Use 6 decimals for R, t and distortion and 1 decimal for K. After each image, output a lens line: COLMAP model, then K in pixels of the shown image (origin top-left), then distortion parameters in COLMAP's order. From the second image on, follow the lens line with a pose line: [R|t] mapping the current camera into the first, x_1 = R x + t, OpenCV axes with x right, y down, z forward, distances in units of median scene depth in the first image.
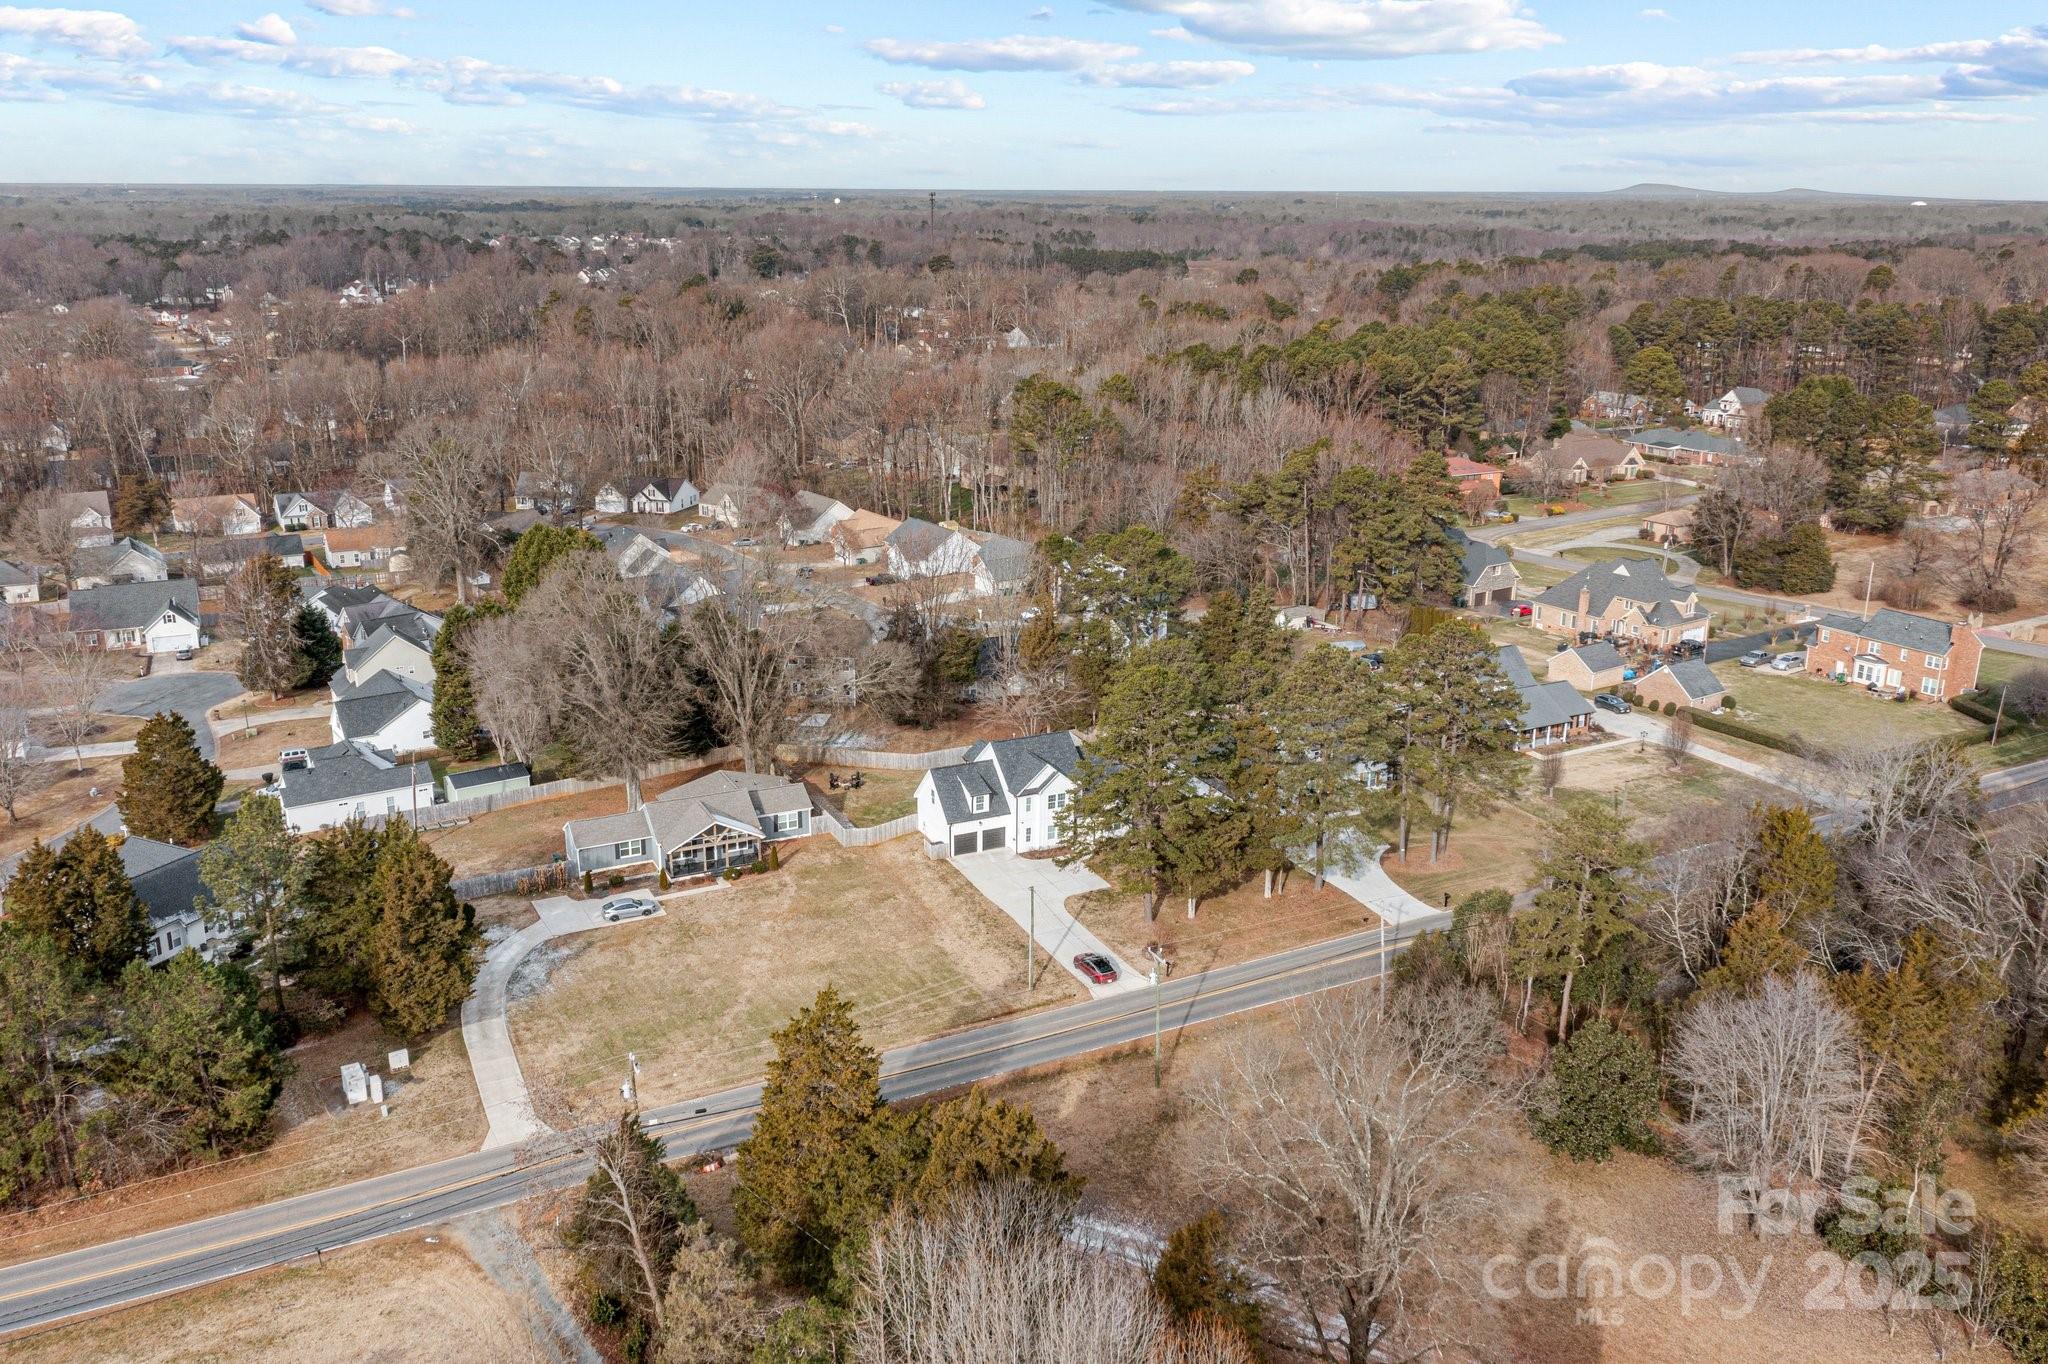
lens RADIAL K [[1644.1, 0, 1017.4], [0, 1644.1, 747.8], [0, 0, 1]] dist [-0.005074, -0.002035]
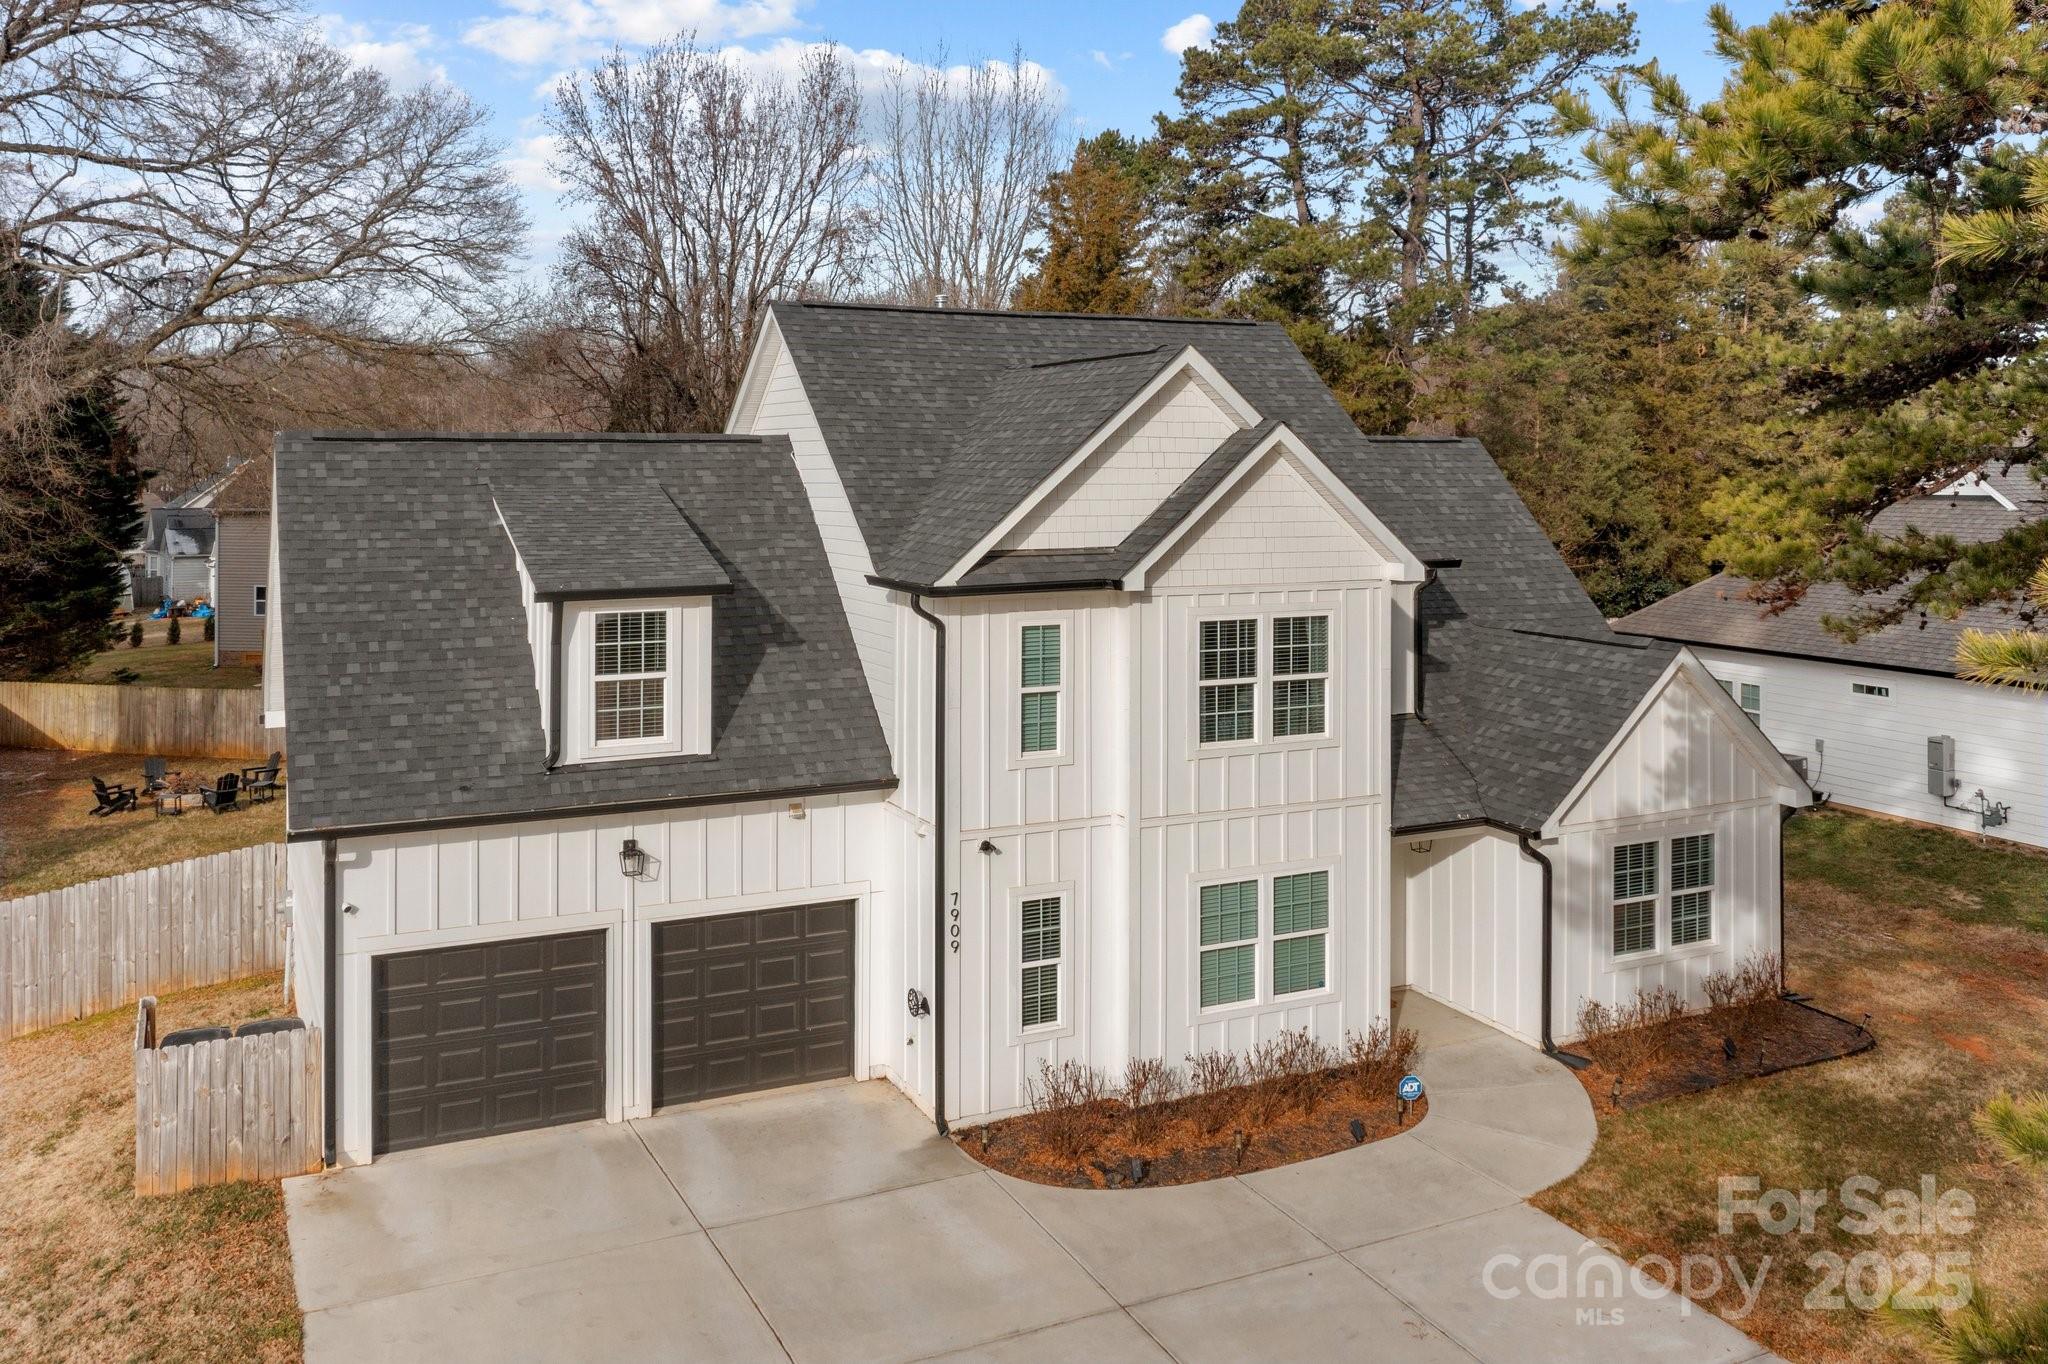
lens RADIAL K [[1675.8, 0, 1022.3], [0, 1675.8, 440.3], [0, 0, 1]] dist [-0.007486, -0.003307]
pose [[1.000000, -0.000804, 0.000480, 0.005496], [0.000919, 0.940932, -0.338594, 0.058534], [-0.000179, 0.338594, 0.940933, 0.876455]]
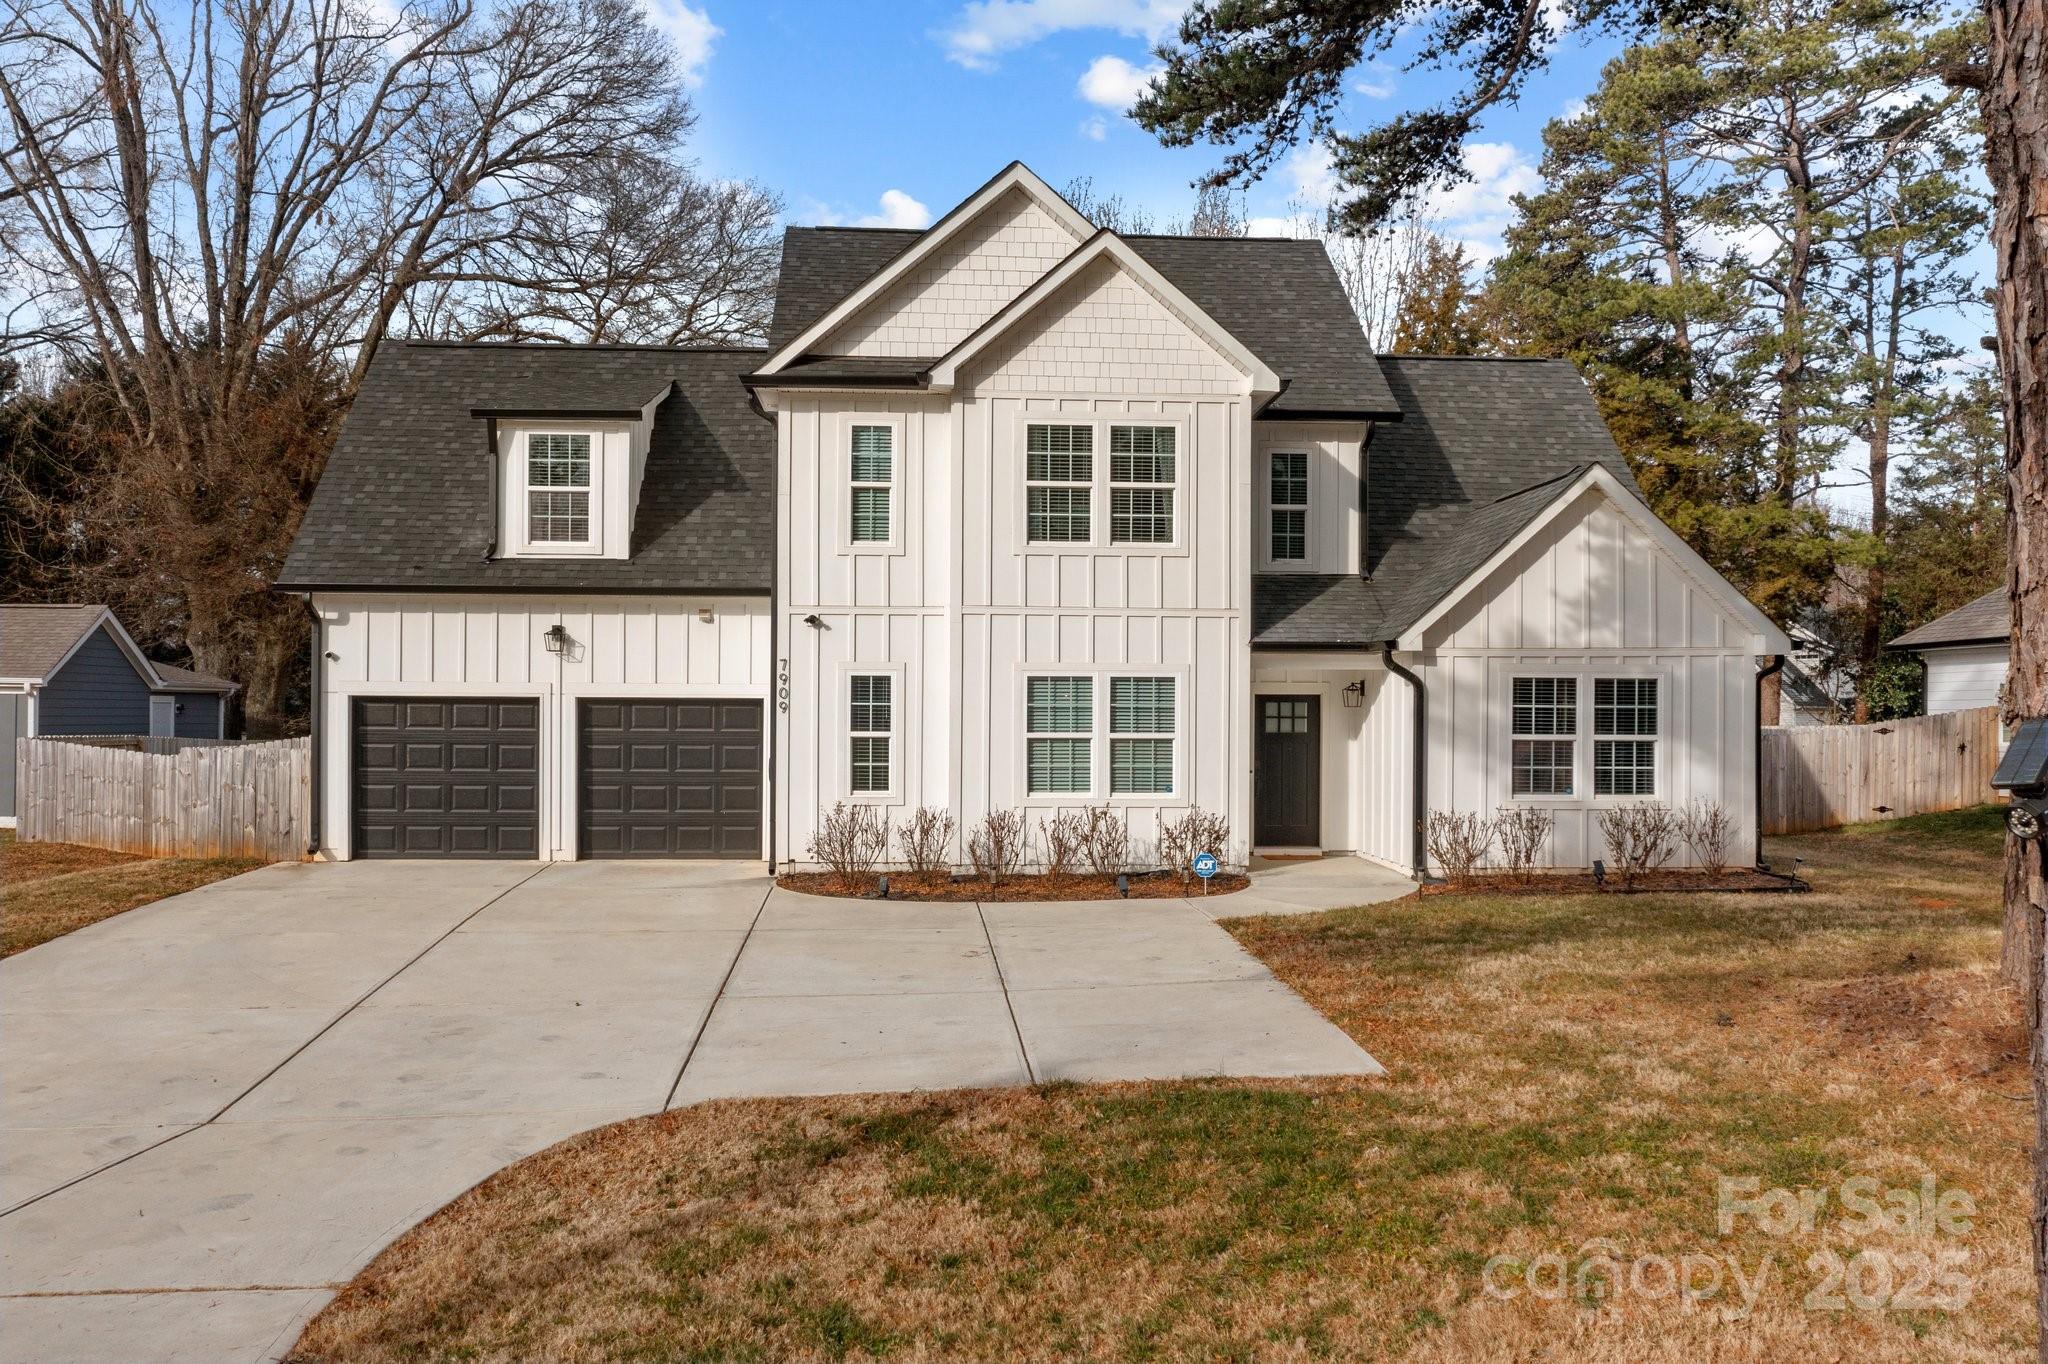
lens RADIAL K [[1625.1, 0, 1019.6], [0, 1625.1, 705.2], [0, 0, 1]] dist [-0.004475, -0.000870]
pose [[0.926630, -0.000492, -0.375974, 0.066032], [-0.125505, 0.942234, -0.310553, 0.089324], [0.354408, 0.334955, 0.873041, 0.894426]]
